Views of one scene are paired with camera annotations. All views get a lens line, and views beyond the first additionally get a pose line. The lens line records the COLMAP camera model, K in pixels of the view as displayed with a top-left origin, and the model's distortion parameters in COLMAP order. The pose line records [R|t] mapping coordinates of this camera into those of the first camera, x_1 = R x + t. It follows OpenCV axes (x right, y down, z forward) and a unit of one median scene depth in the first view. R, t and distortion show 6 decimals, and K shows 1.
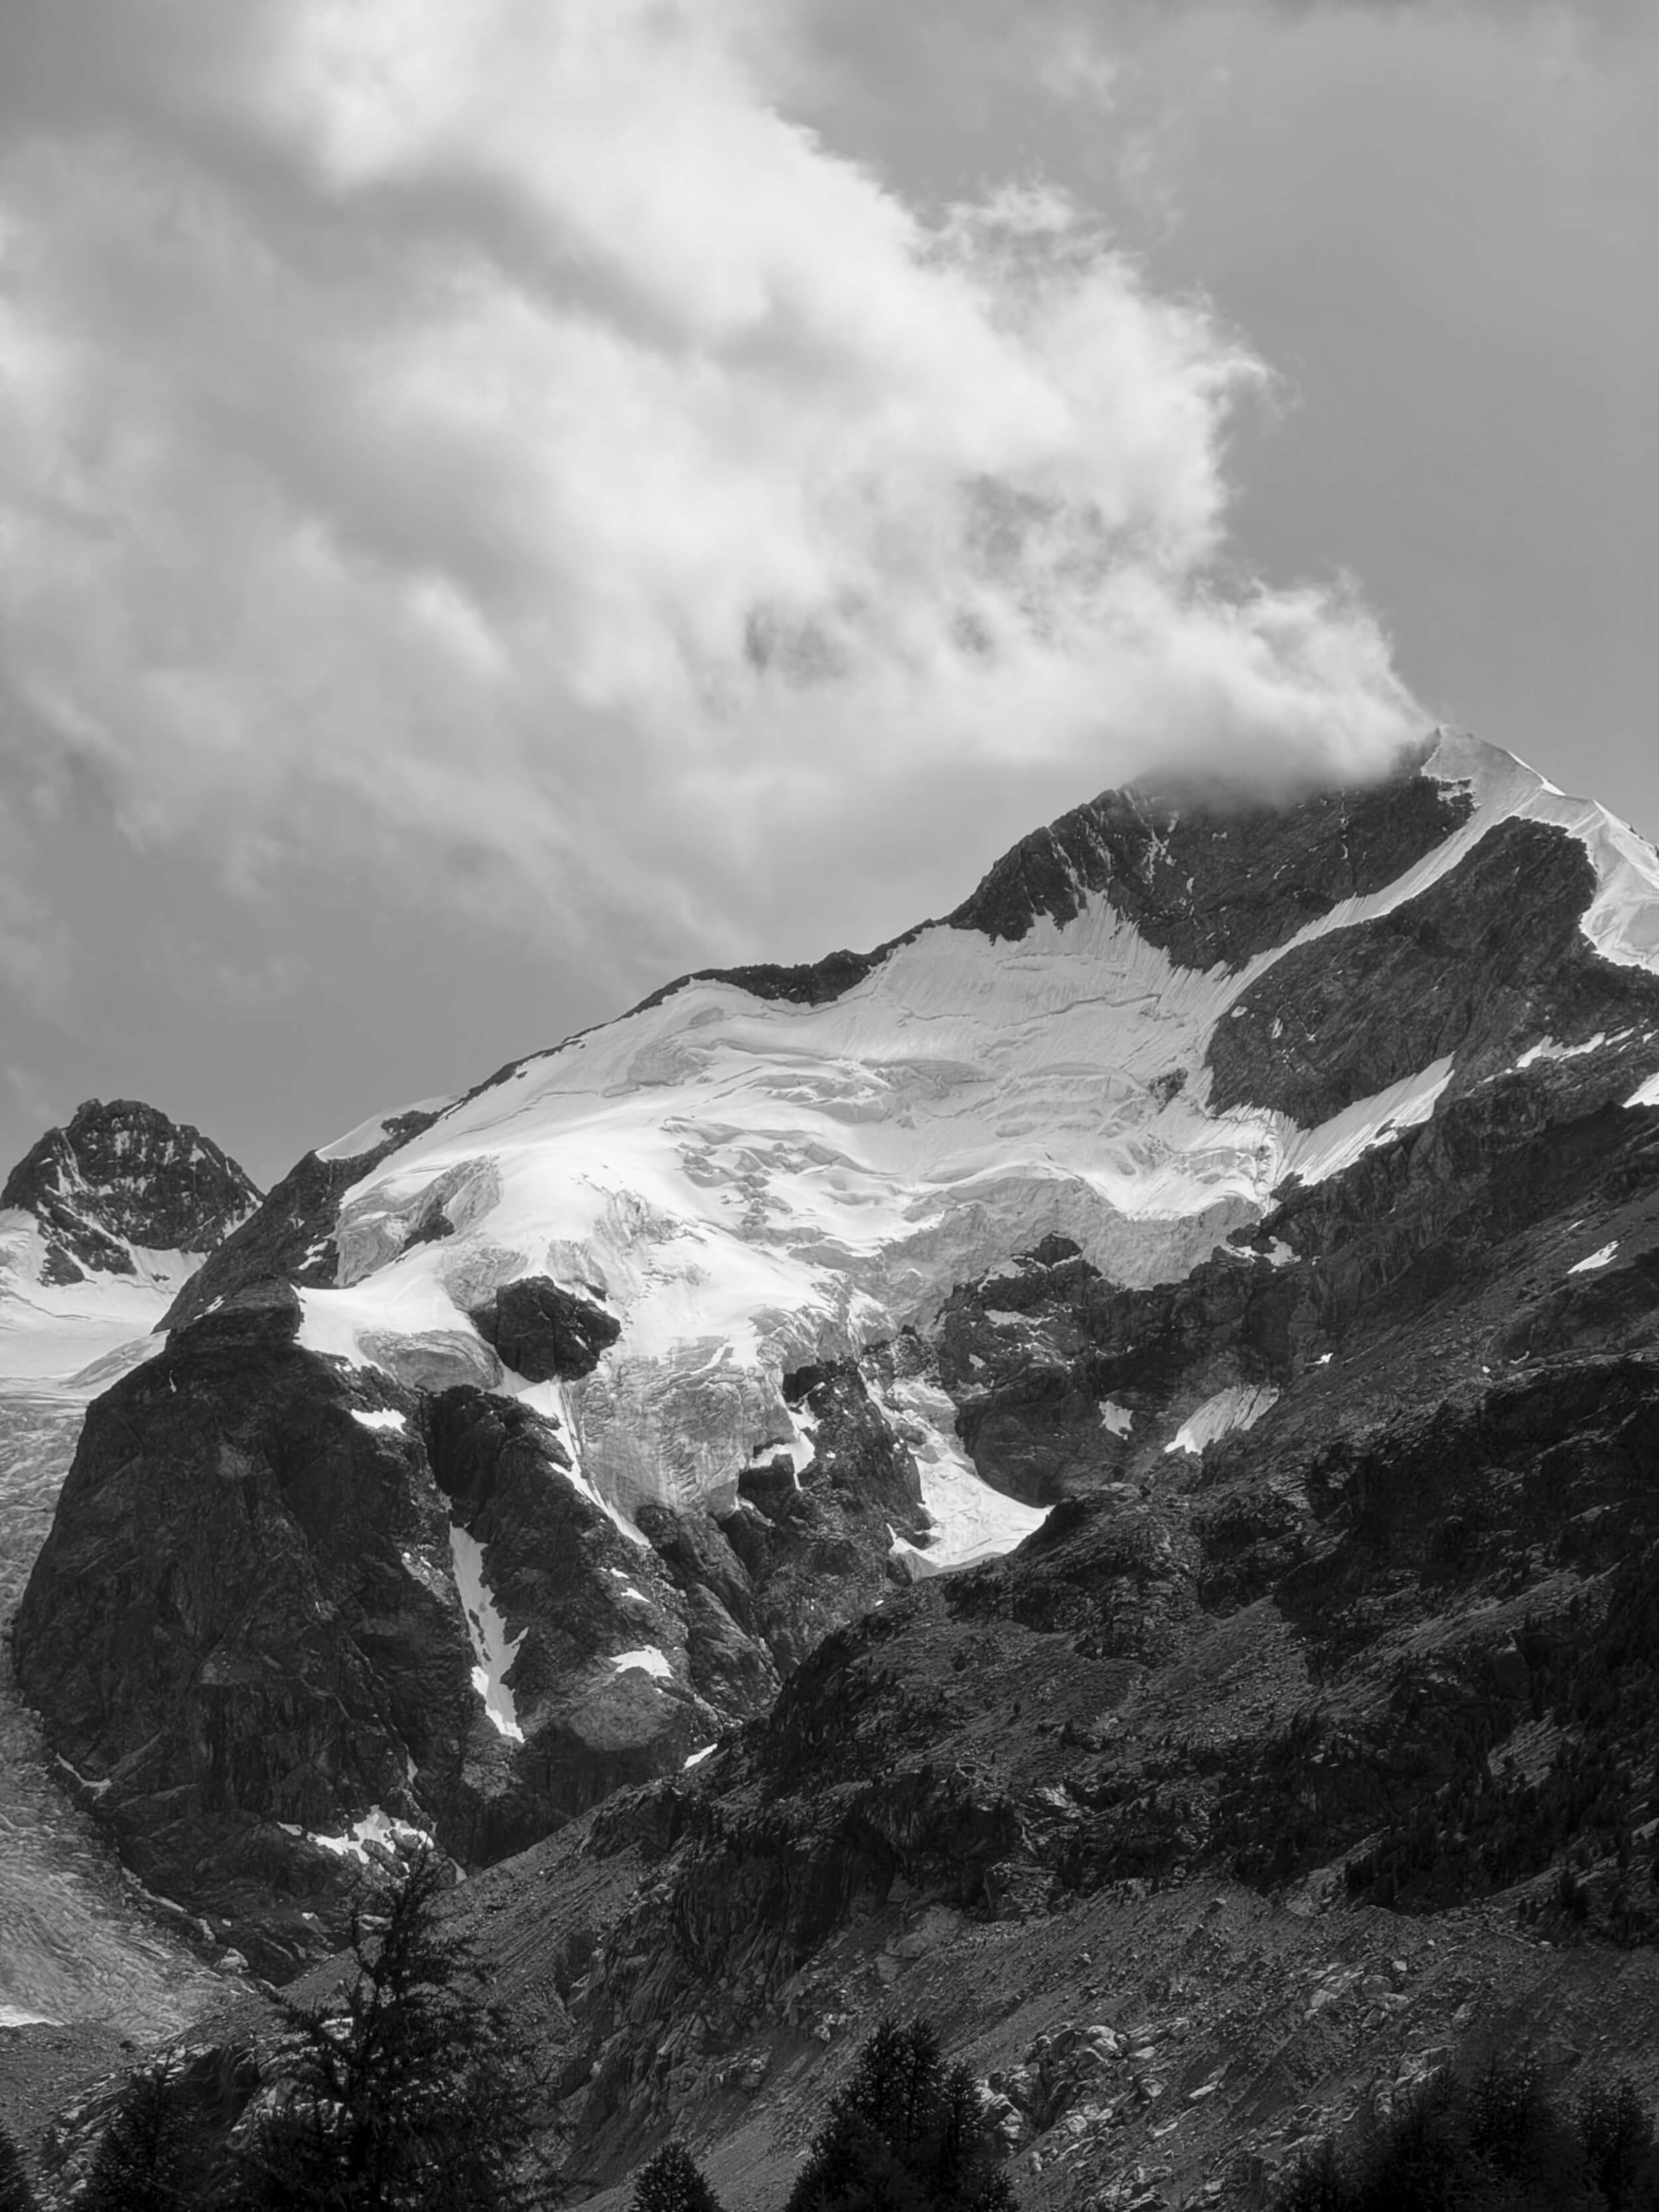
lens RADIAL K [[7716.0, 0, 829.5], [0, 7716.0, 1106.0], [0, 0, 1]] dist [0.206142, 0.466043]
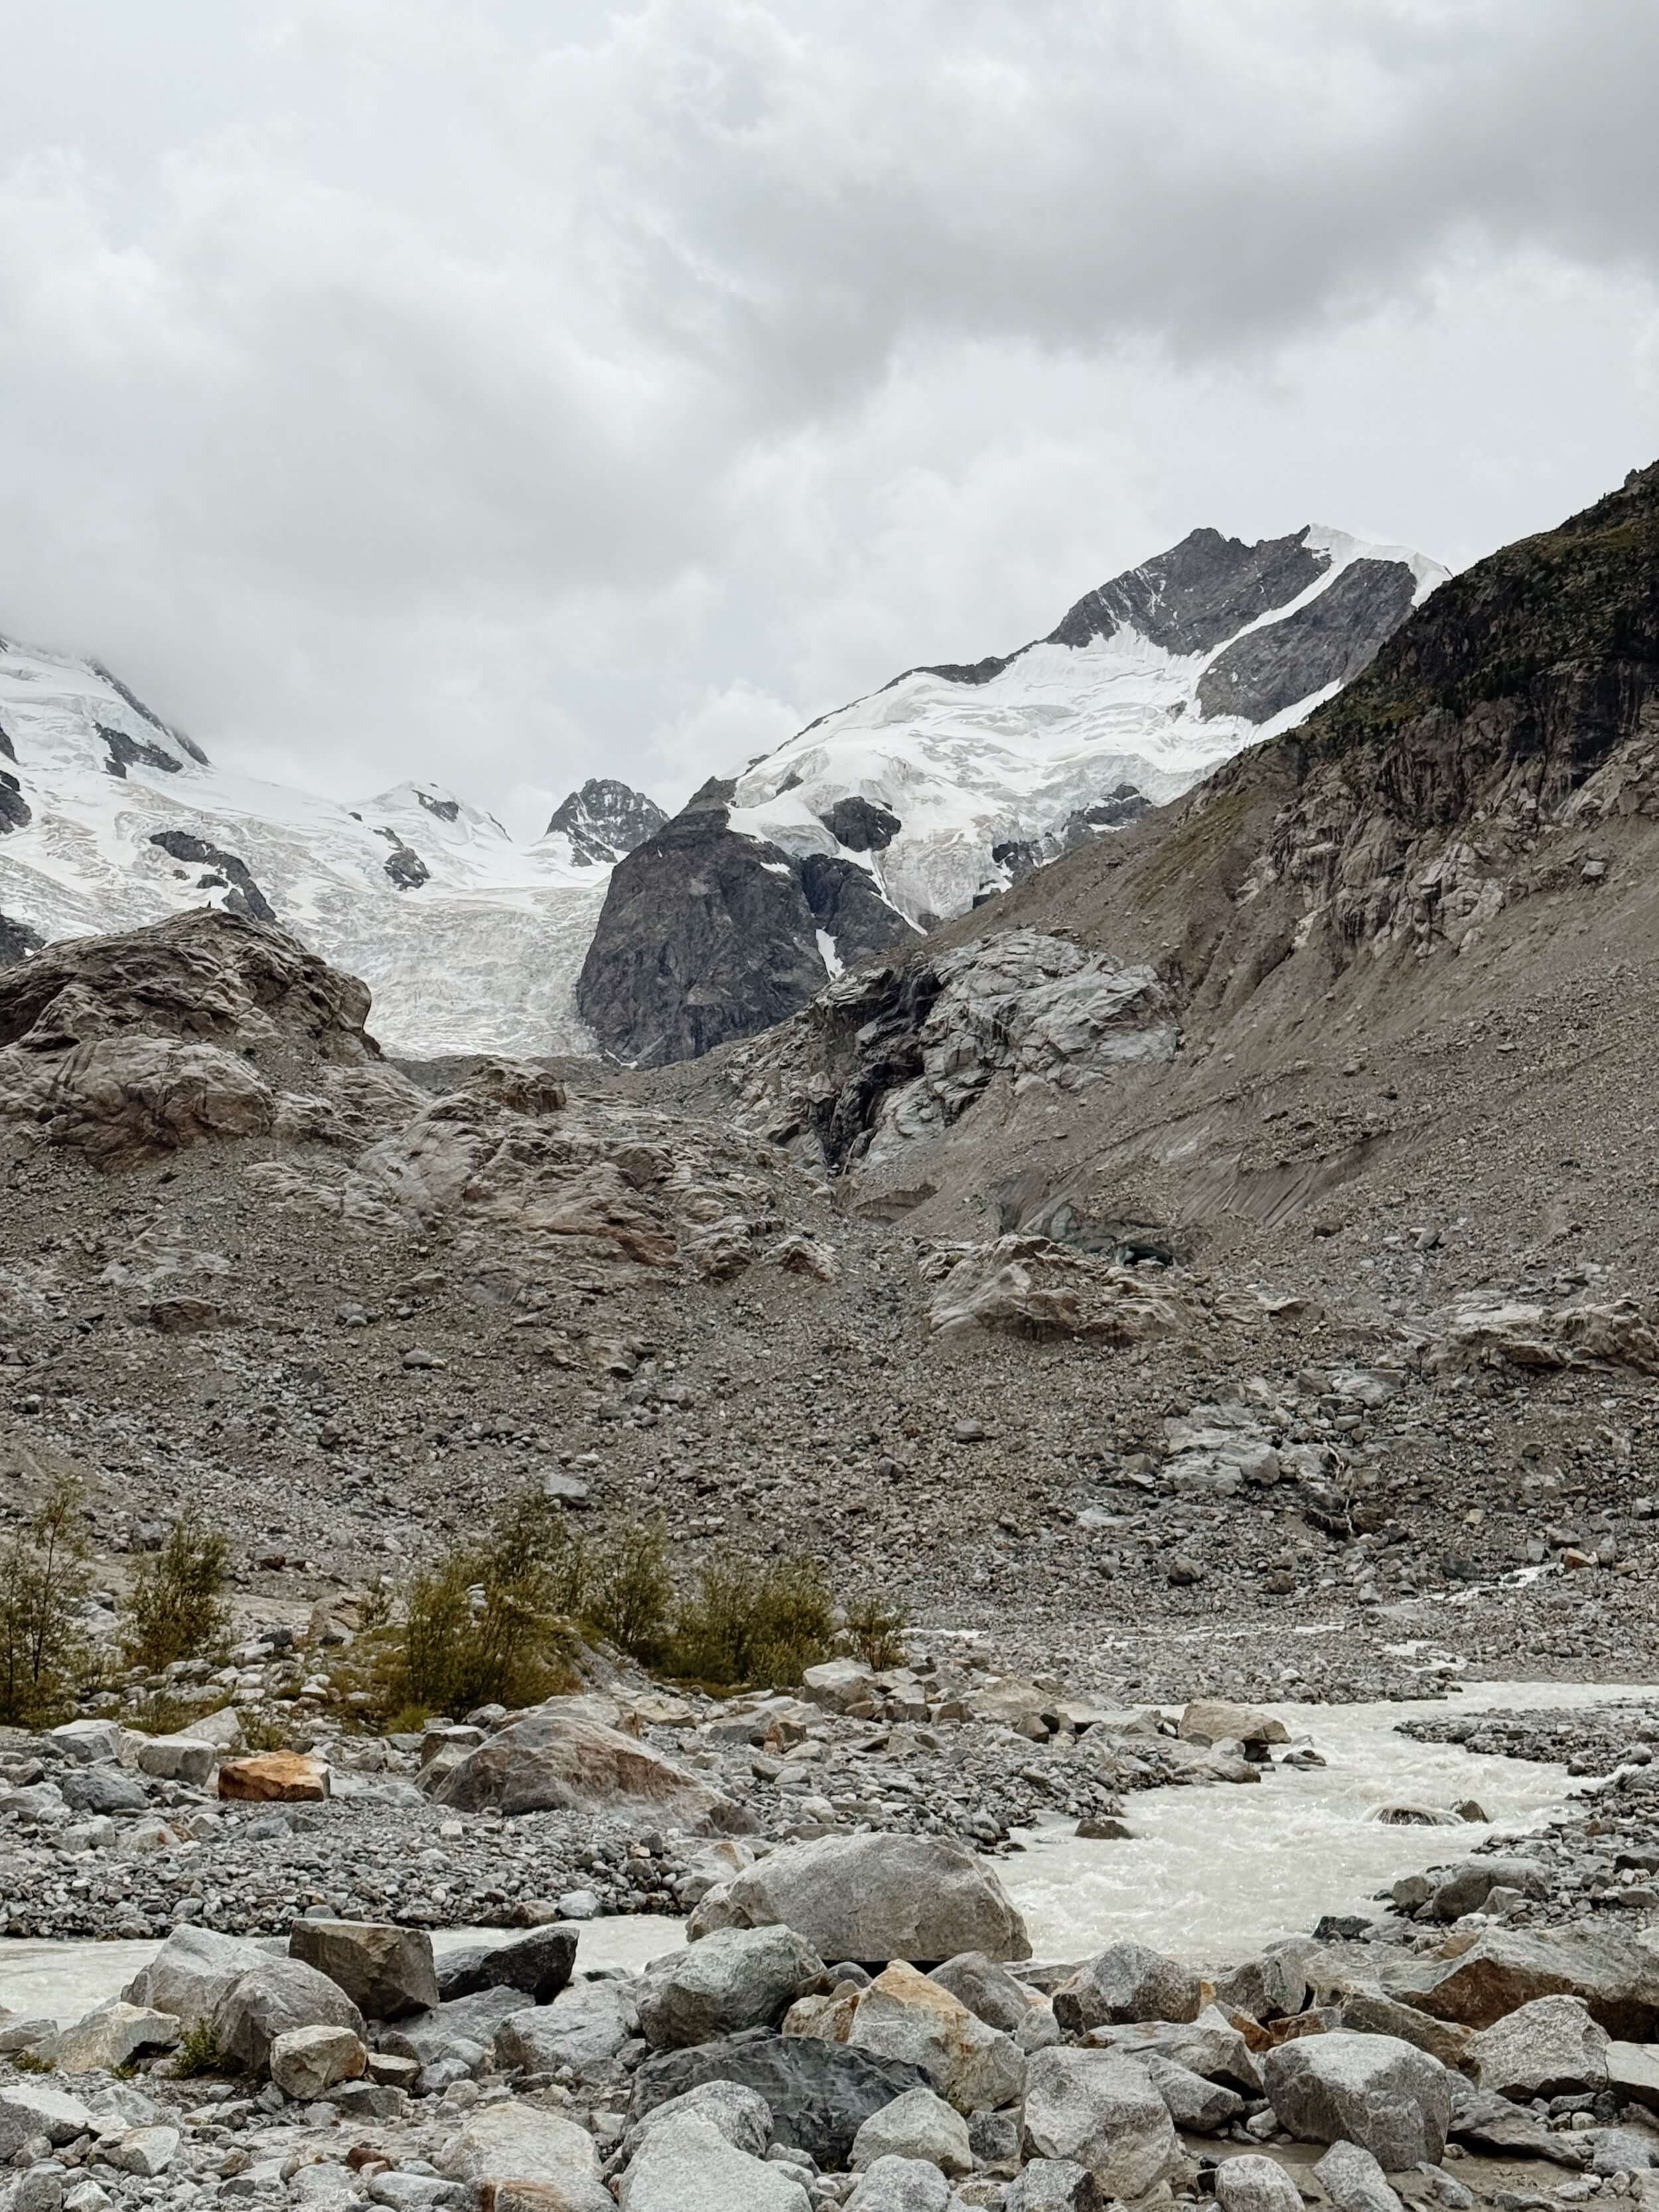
lens RADIAL K [[2917.5, 0, 790.4], [0, 2917.5, 1095.0], [0, 0, 1]] dist [0.203786, -0.479949]
pose [[0.999607, -0.024458, -0.013676, -0.042373], [0.025013, 0.998805, 0.041998, 0.058702], [0.012632, -0.042324, 0.999024, 0.287141]]
